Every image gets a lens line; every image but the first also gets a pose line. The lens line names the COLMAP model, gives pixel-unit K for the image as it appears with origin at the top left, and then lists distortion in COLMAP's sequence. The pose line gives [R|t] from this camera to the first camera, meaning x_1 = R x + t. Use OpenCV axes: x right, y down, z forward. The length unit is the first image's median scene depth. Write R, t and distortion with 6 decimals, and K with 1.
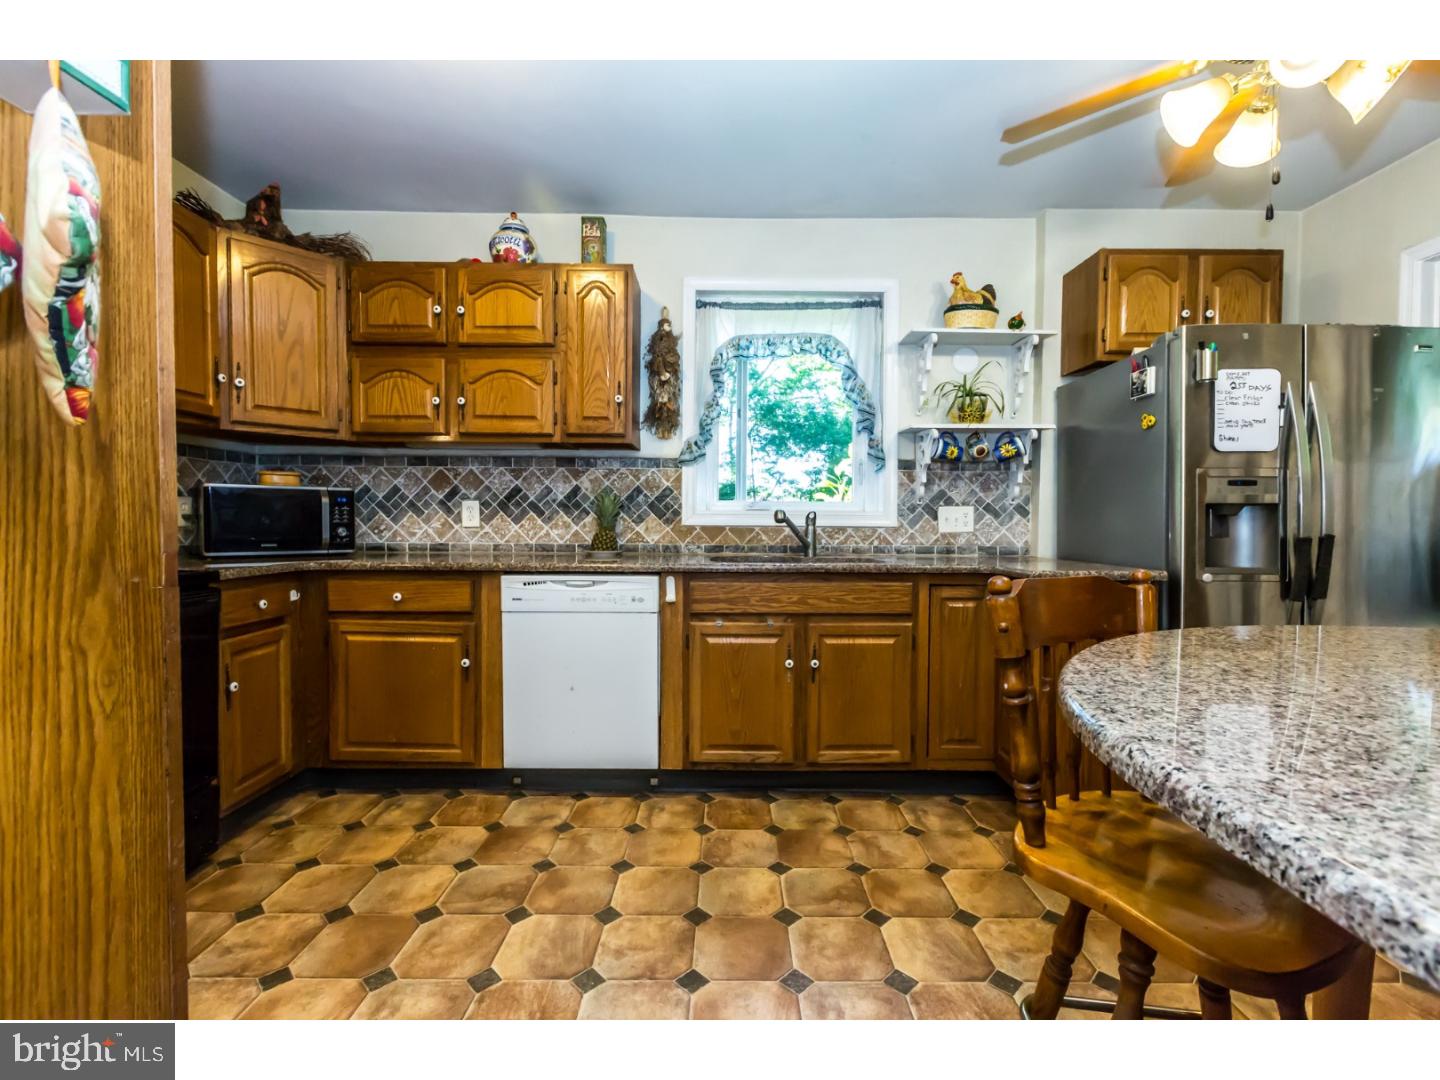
lens RADIAL K [[652.7, 0, 727.1], [0, 652.7, 533.4], [0, 0, 1]] dist [0.000295, 0.000319]
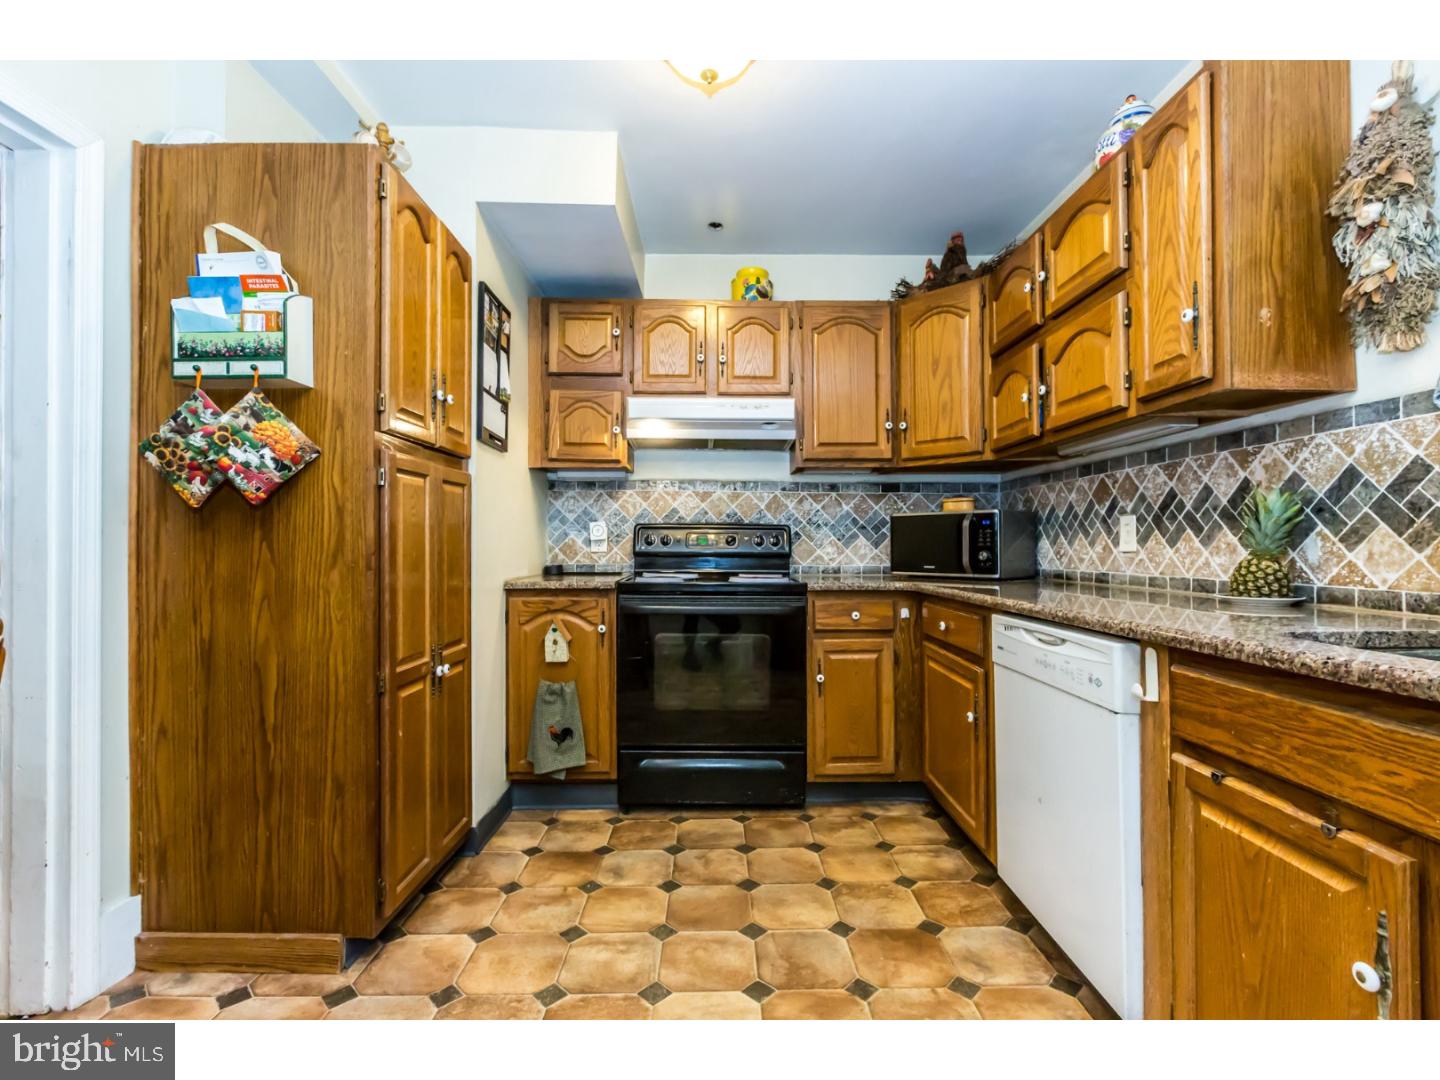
lens RADIAL K [[652.7, 0, 720.6], [0, 652.7, 535.3], [0, 0, 1]] dist [0.000295, 0.000319]
pose [[0.012029, -0.023077, -0.999661, 0.329333], [-0.020976, 0.999508, -0.023326, -0.001561], [0.999708, 0.021250, 0.011539, 0.539689]]
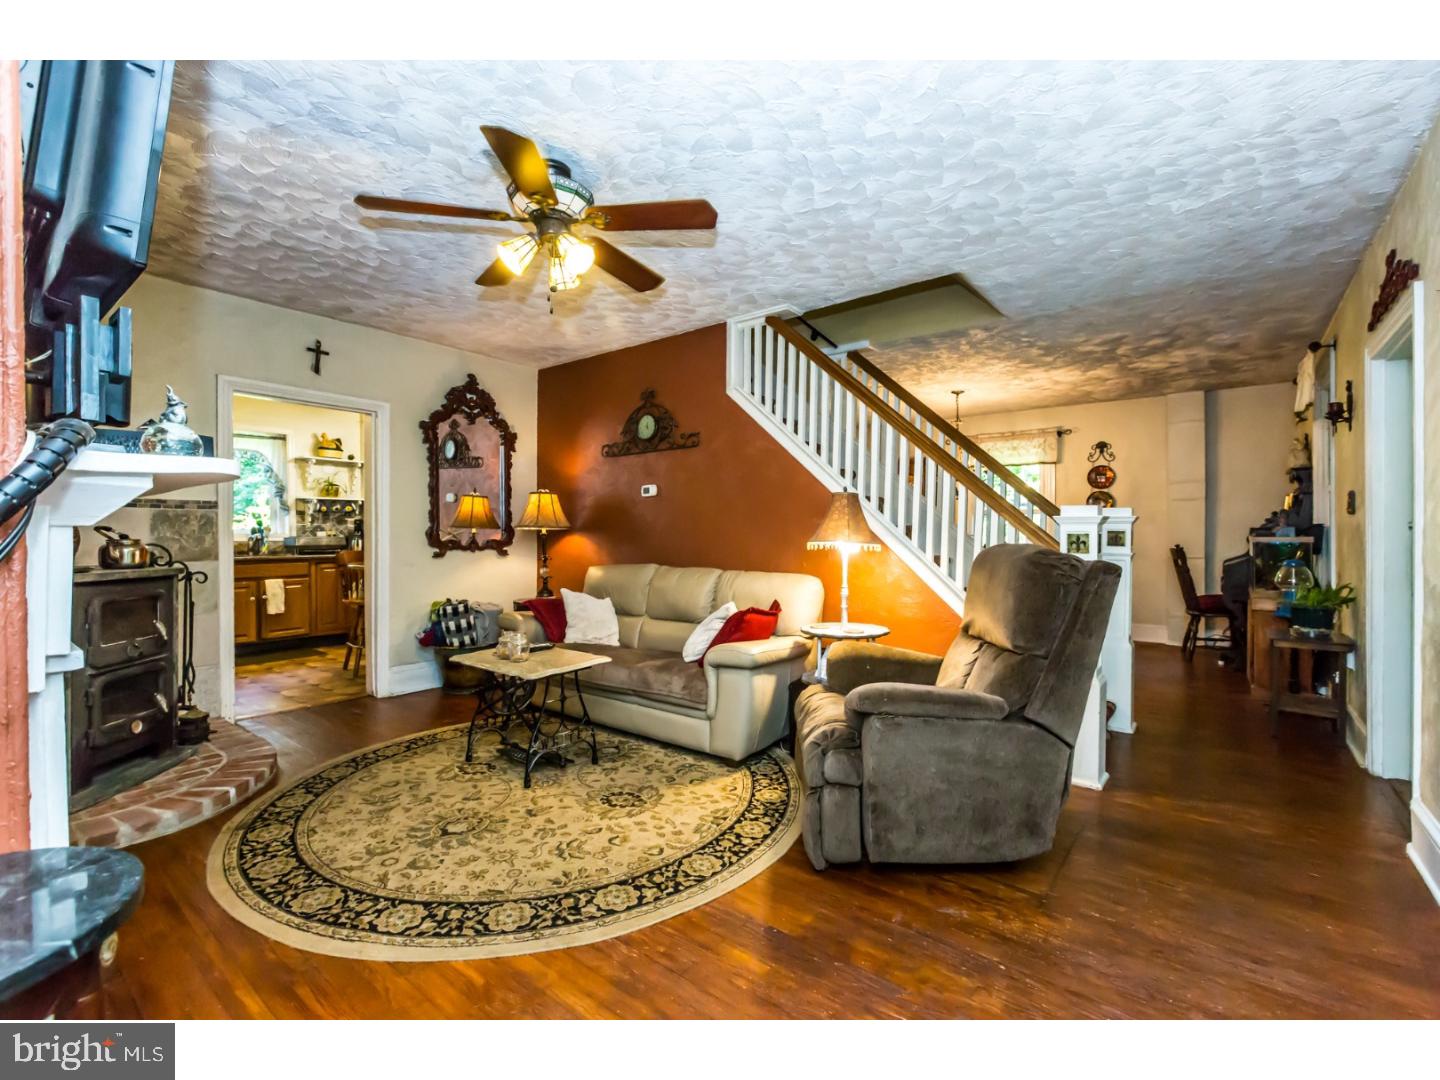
lens RADIAL K [[652.7, 0, 731.0], [0, 652.7, 542.6], [0, 0, 1]] dist [0.000295, 0.000319]
pose [[0.620567, -0.019794, 0.783903, -0.647055], [0.020835, 0.999745, 0.008750, 0.008354], [-0.783876, 0.010903, 0.620821, -1.766382]]
